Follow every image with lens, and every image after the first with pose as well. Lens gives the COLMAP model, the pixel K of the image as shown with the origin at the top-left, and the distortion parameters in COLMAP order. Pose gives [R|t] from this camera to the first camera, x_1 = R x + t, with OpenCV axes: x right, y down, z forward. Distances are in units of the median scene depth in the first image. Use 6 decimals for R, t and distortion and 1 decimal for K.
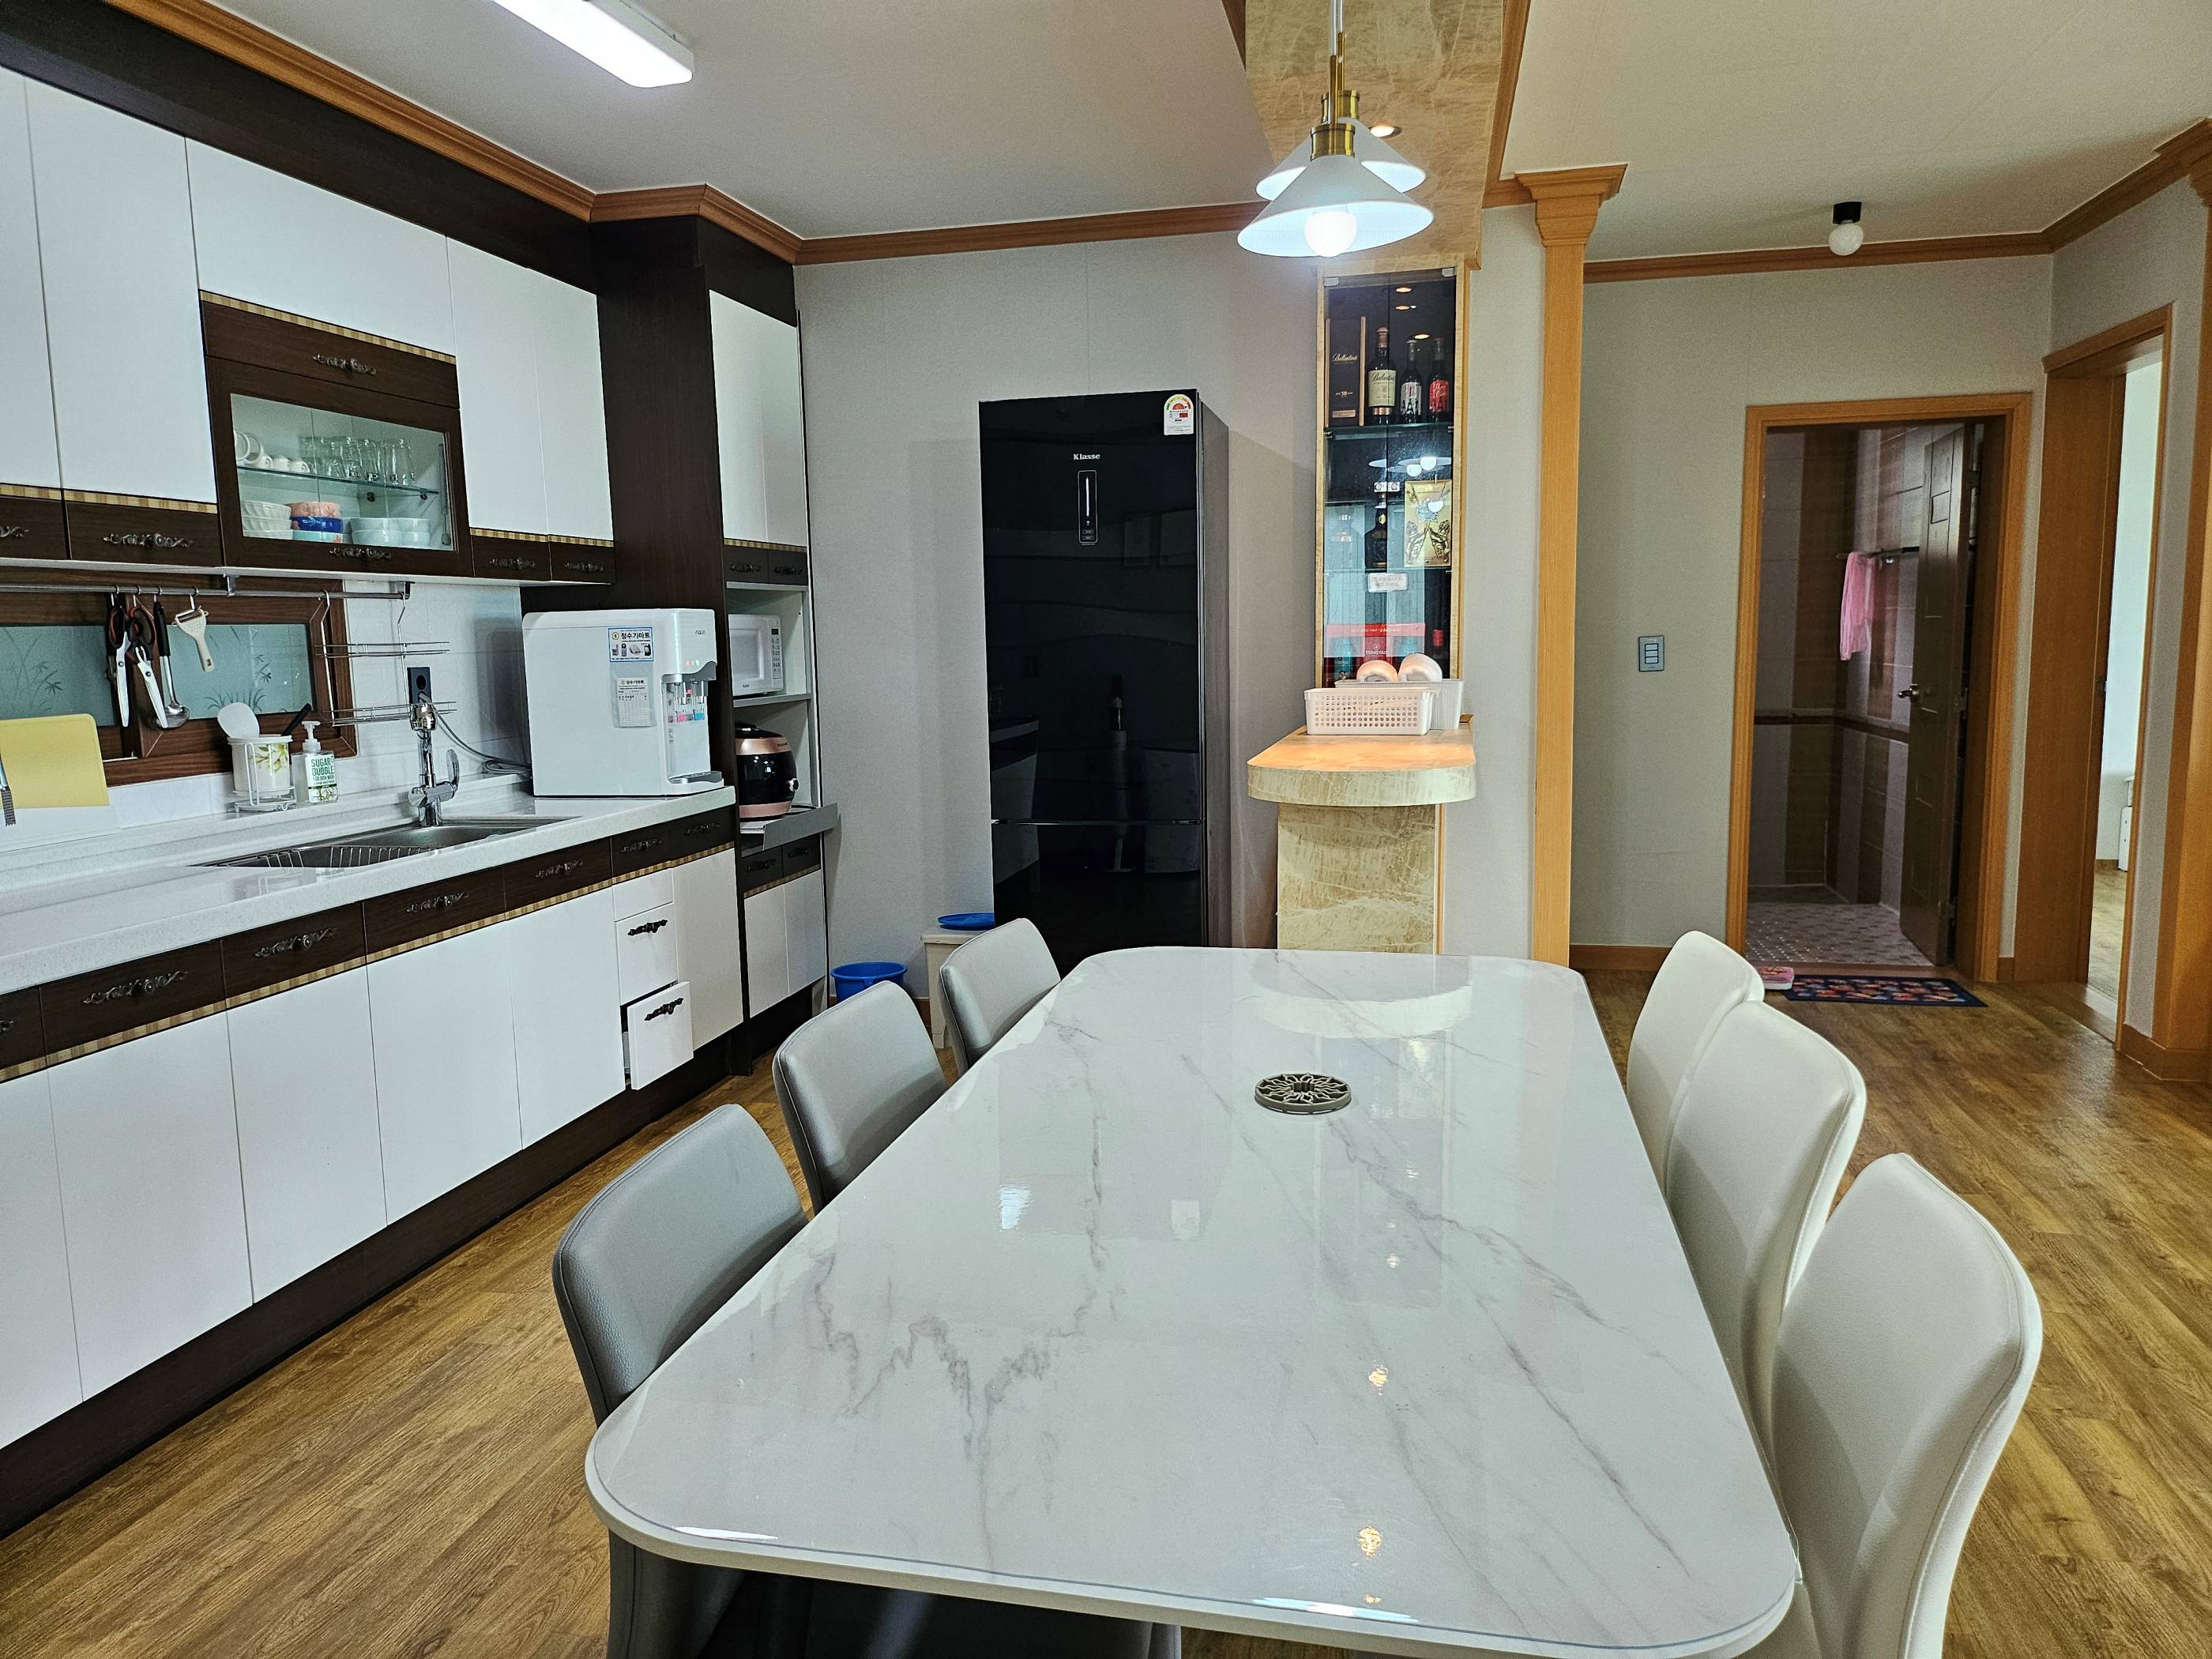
lens RADIAL K [[1556.6, 0, 1084.2], [0, 1556.6, 800.3], [0, 0, 1]] dist [0.070268, -0.078632]
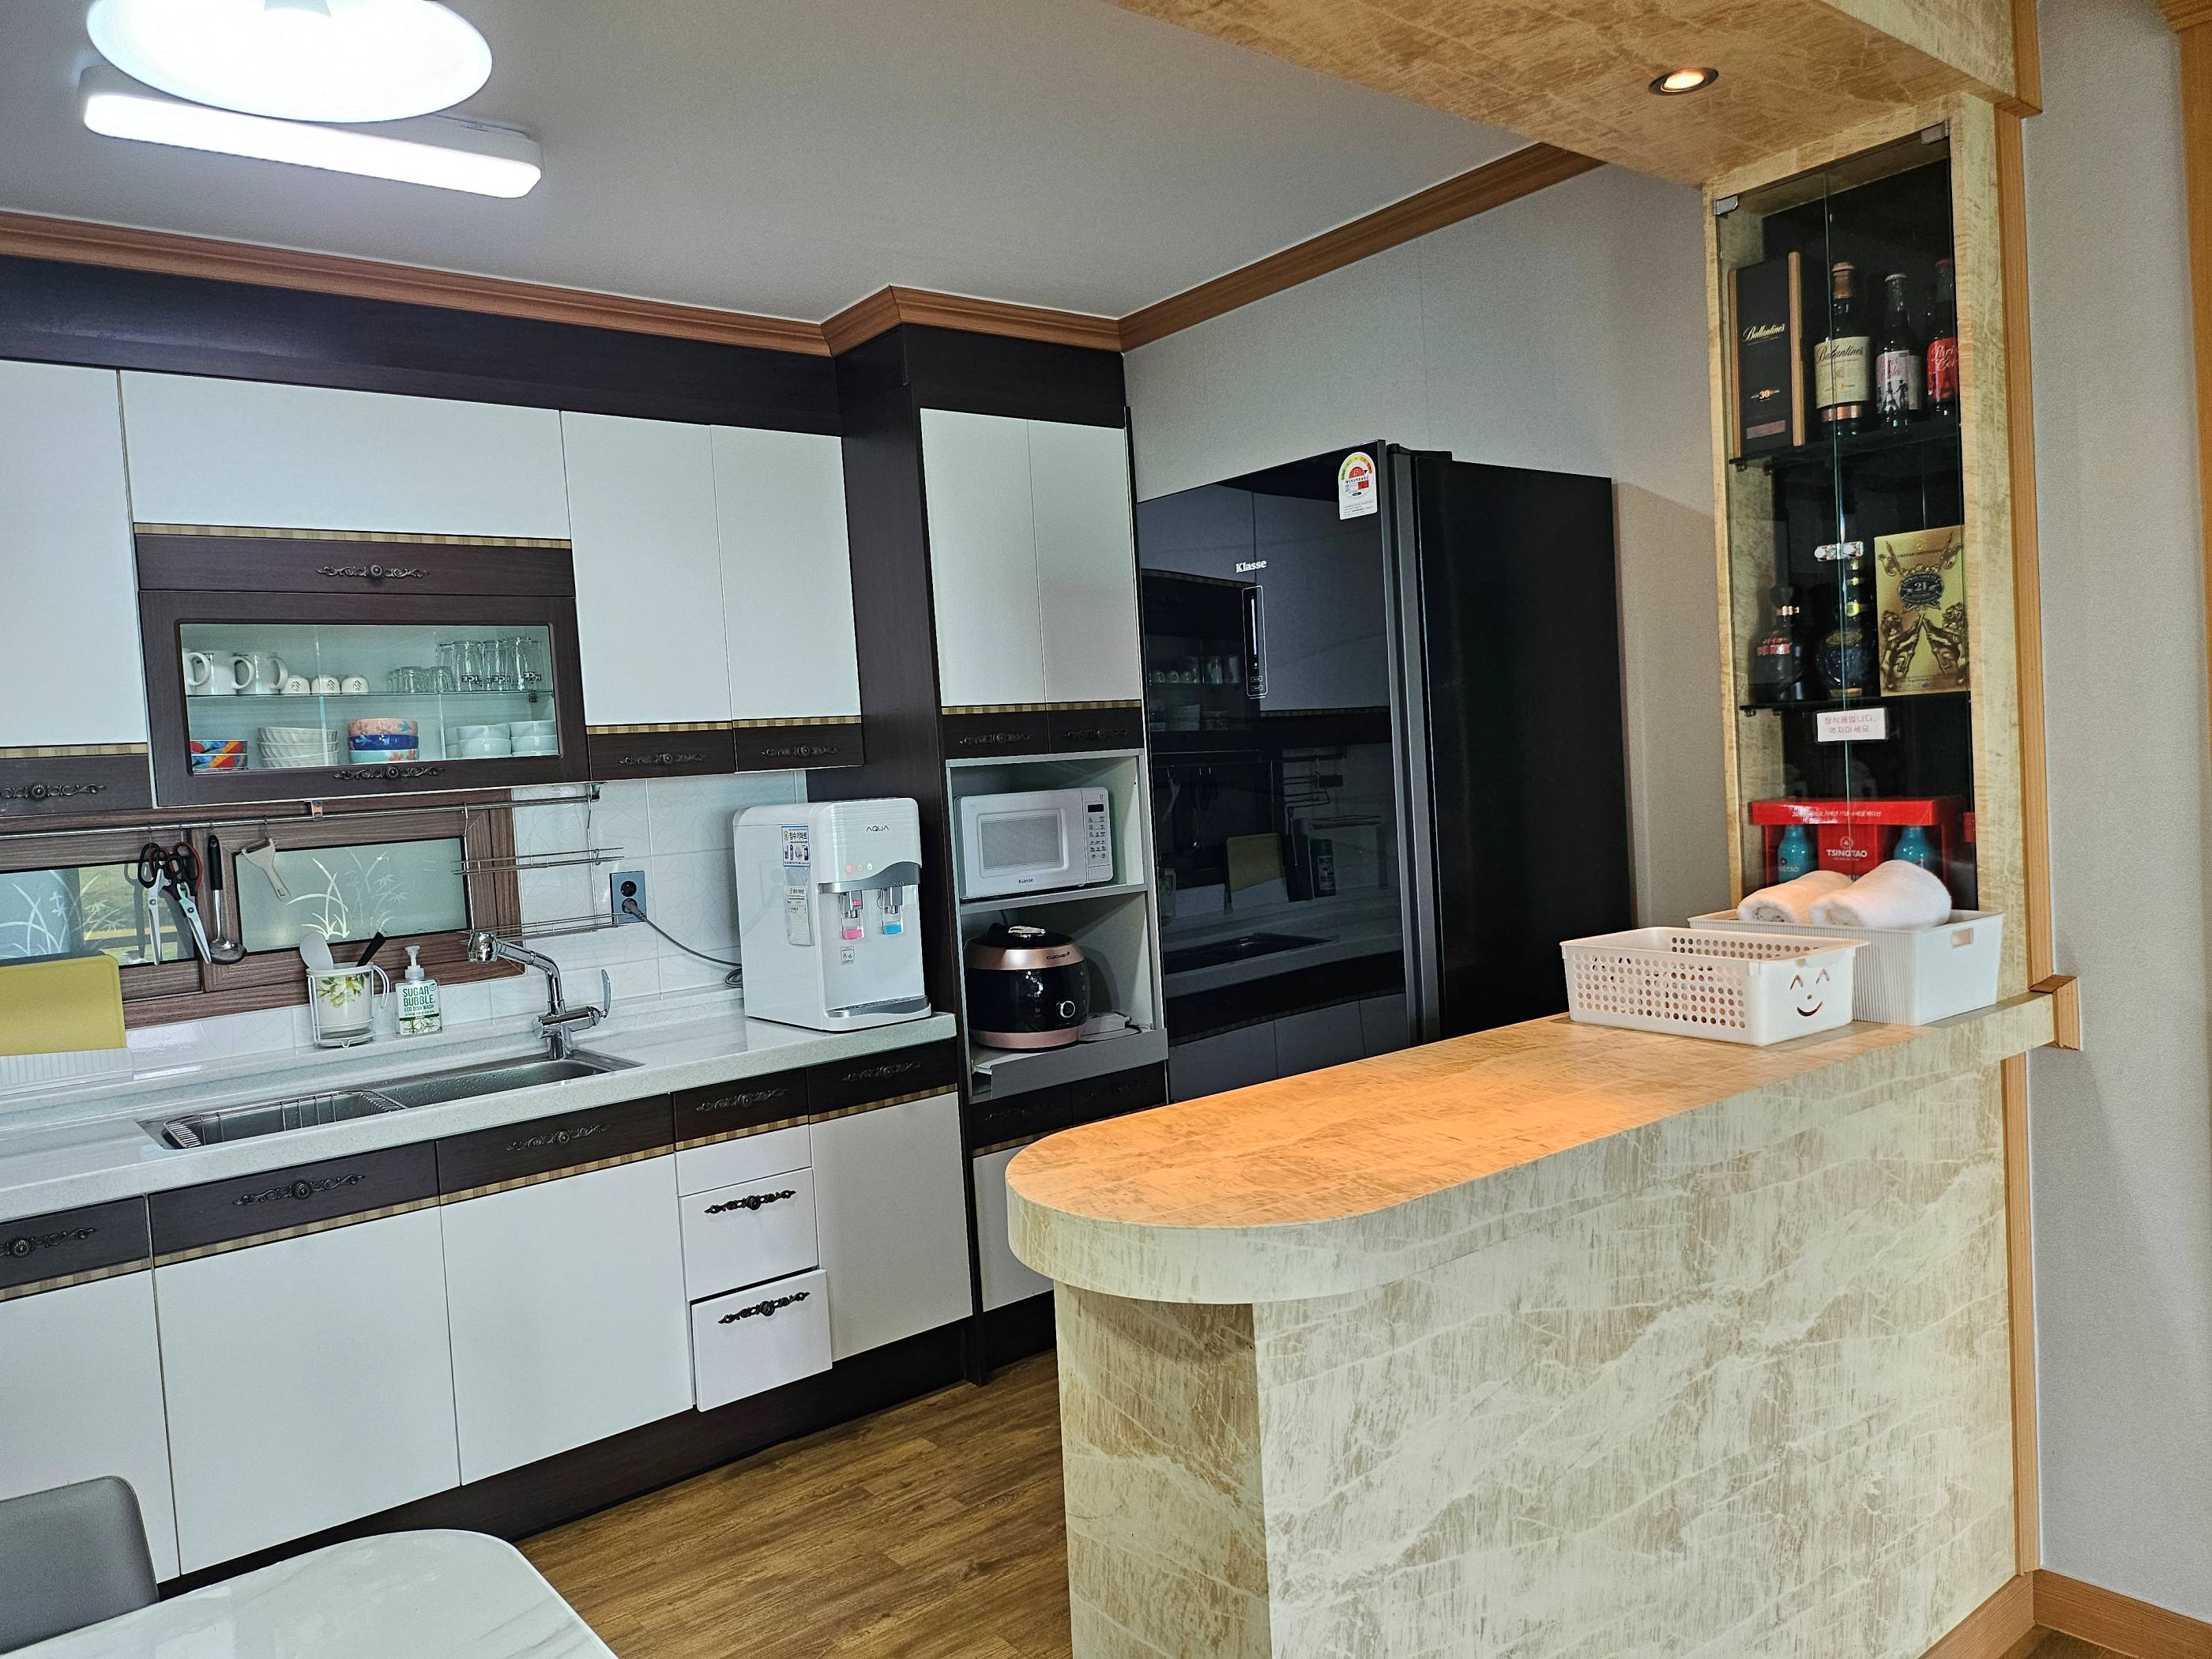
lens RADIAL K [[1556.6, 0, 1084.2], [0, 1556.6, 800.3], [0, 0, 1]] dist [0.070268, -0.078632]
pose [[0.778345, -0.011129, -0.627738, 0.365397], [-0.023308, 0.998641, -0.046605, -0.092083], [0.627403, 0.050906, 0.777029, 0.463867]]
